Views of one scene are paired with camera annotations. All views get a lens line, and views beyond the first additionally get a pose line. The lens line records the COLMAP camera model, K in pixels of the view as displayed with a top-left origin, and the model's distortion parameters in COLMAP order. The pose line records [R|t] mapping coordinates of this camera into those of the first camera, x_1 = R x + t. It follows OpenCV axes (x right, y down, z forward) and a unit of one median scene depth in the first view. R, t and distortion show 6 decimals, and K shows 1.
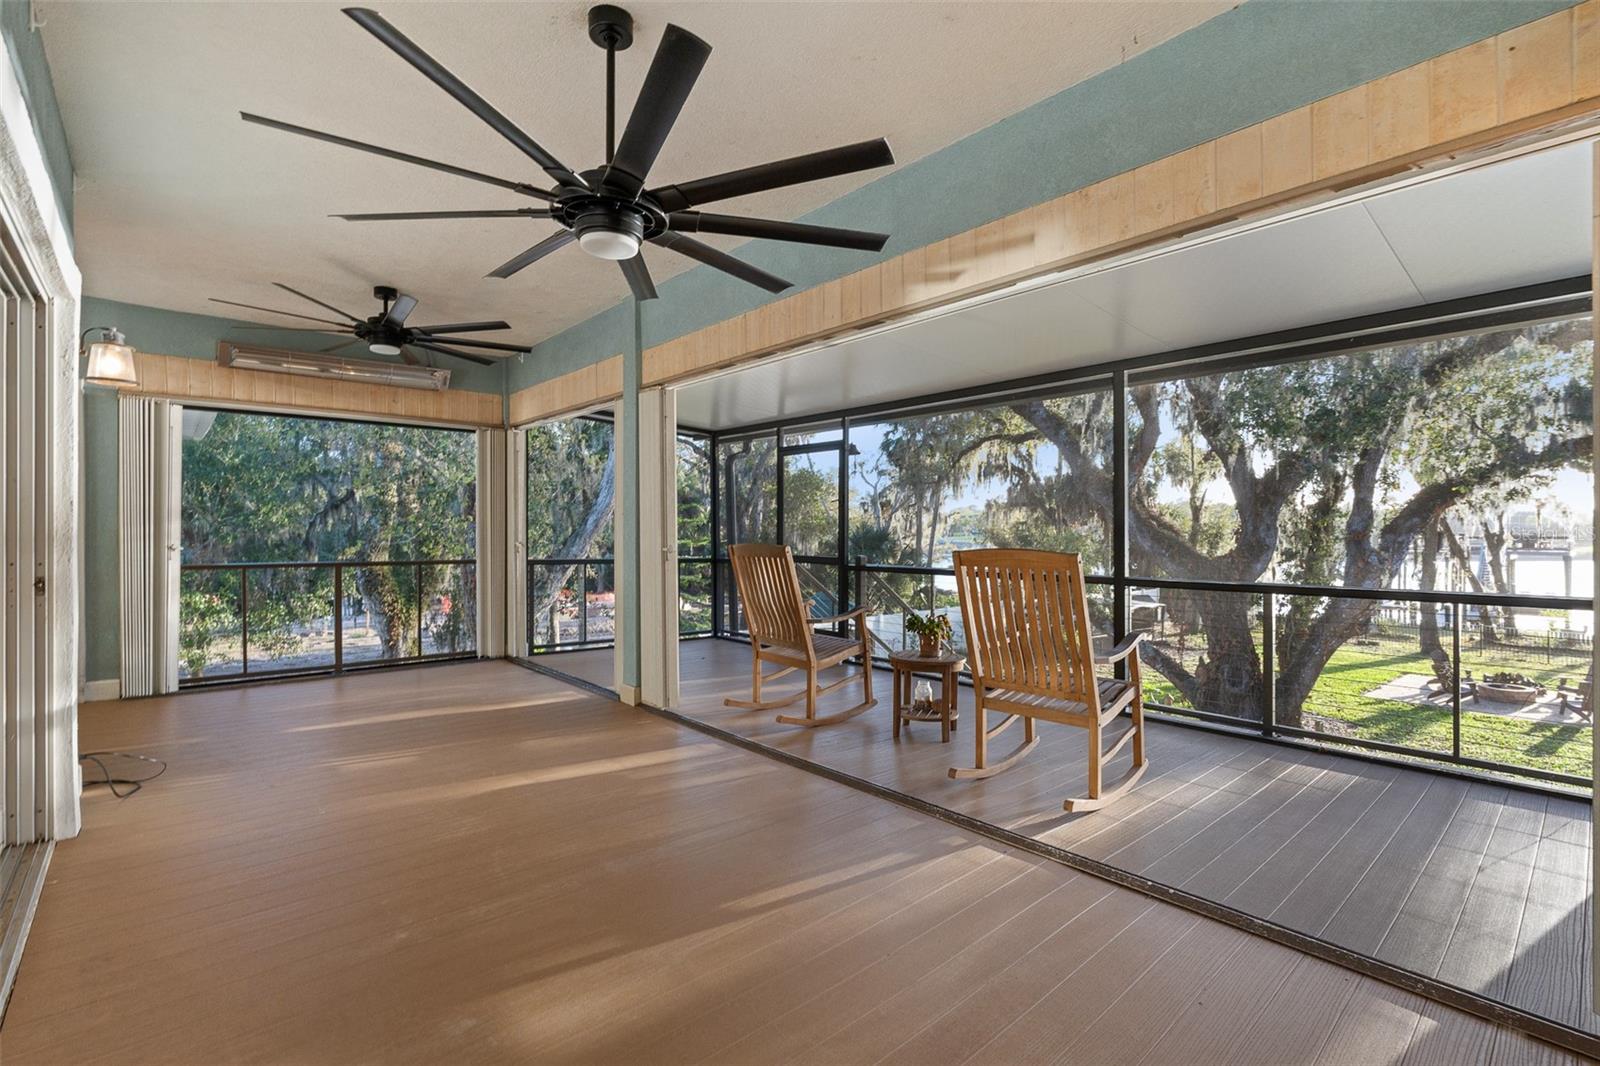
lens RADIAL K [[723.0, 0, 802.6], [0, 723.0, 523.9], [0, 0, 1]] dist [0.000867, 0.000055]
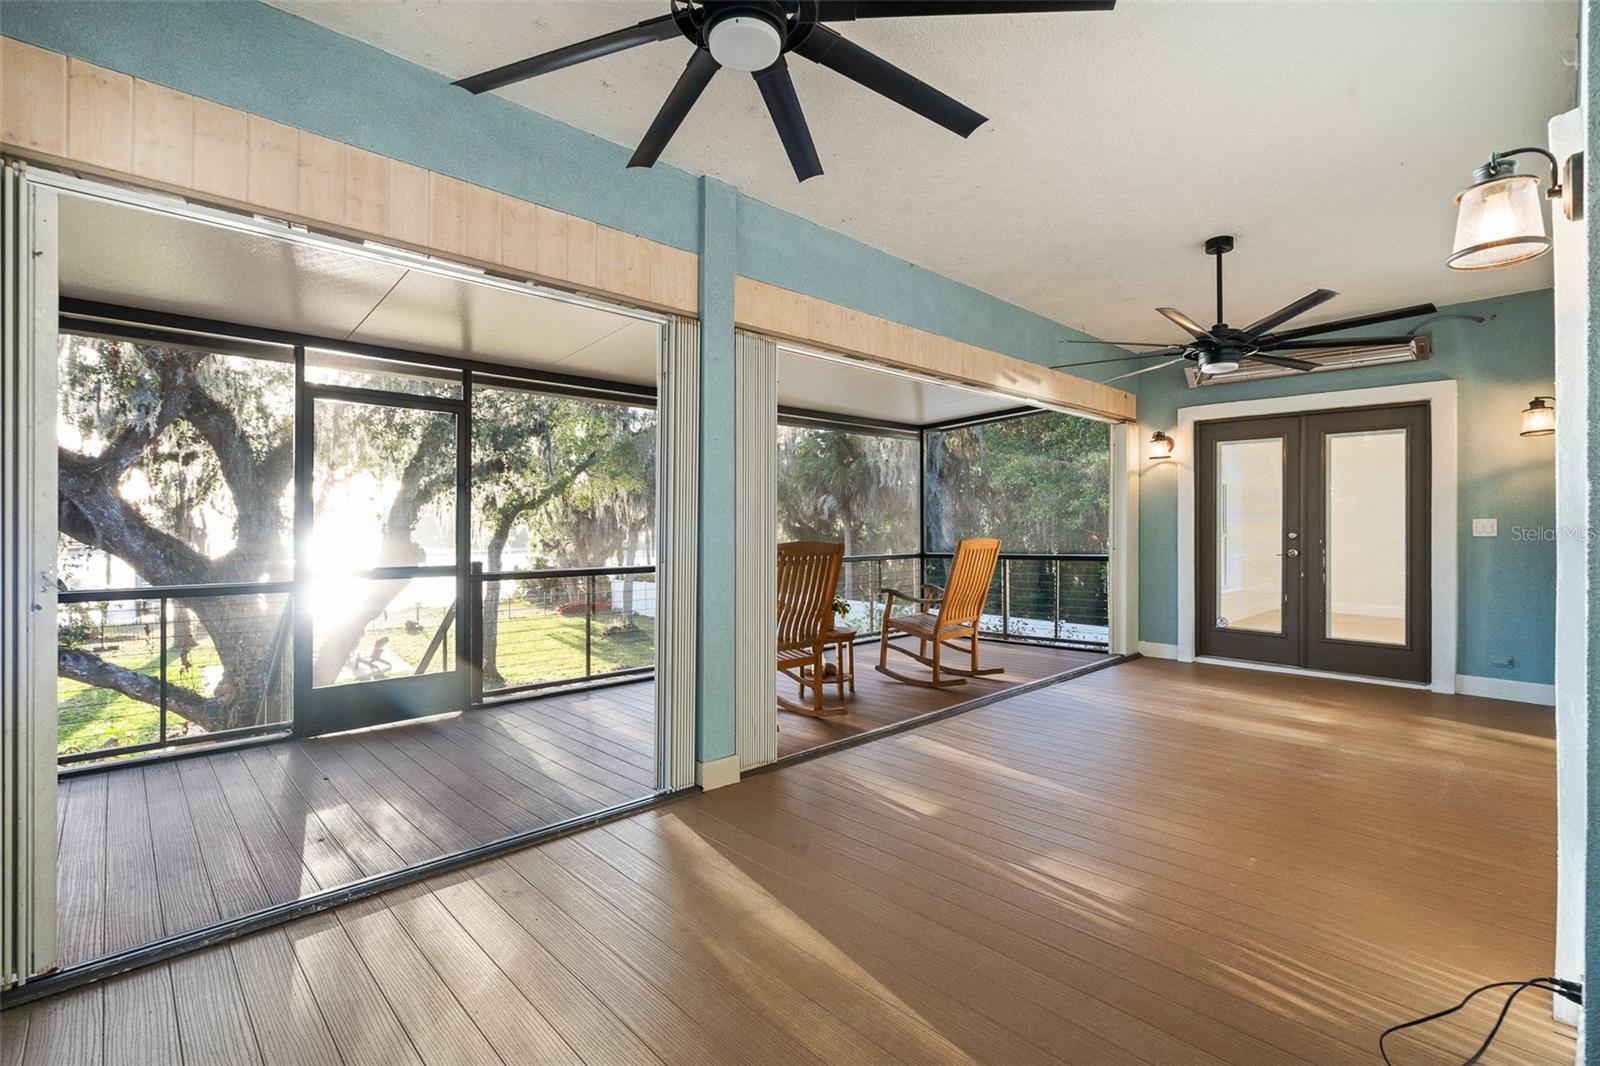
lens RADIAL K [[723.0, 0, 802.6], [0, 723.0, 523.9], [0, 0, 1]] dist [0.000867, 0.000055]
pose [[-0.041204, -0.002164, 0.999148, -0.726477], [-0.004189, 0.999989, 0.001993, 0.006232], [-0.999142, -0.004104, -0.041212, 0.737783]]
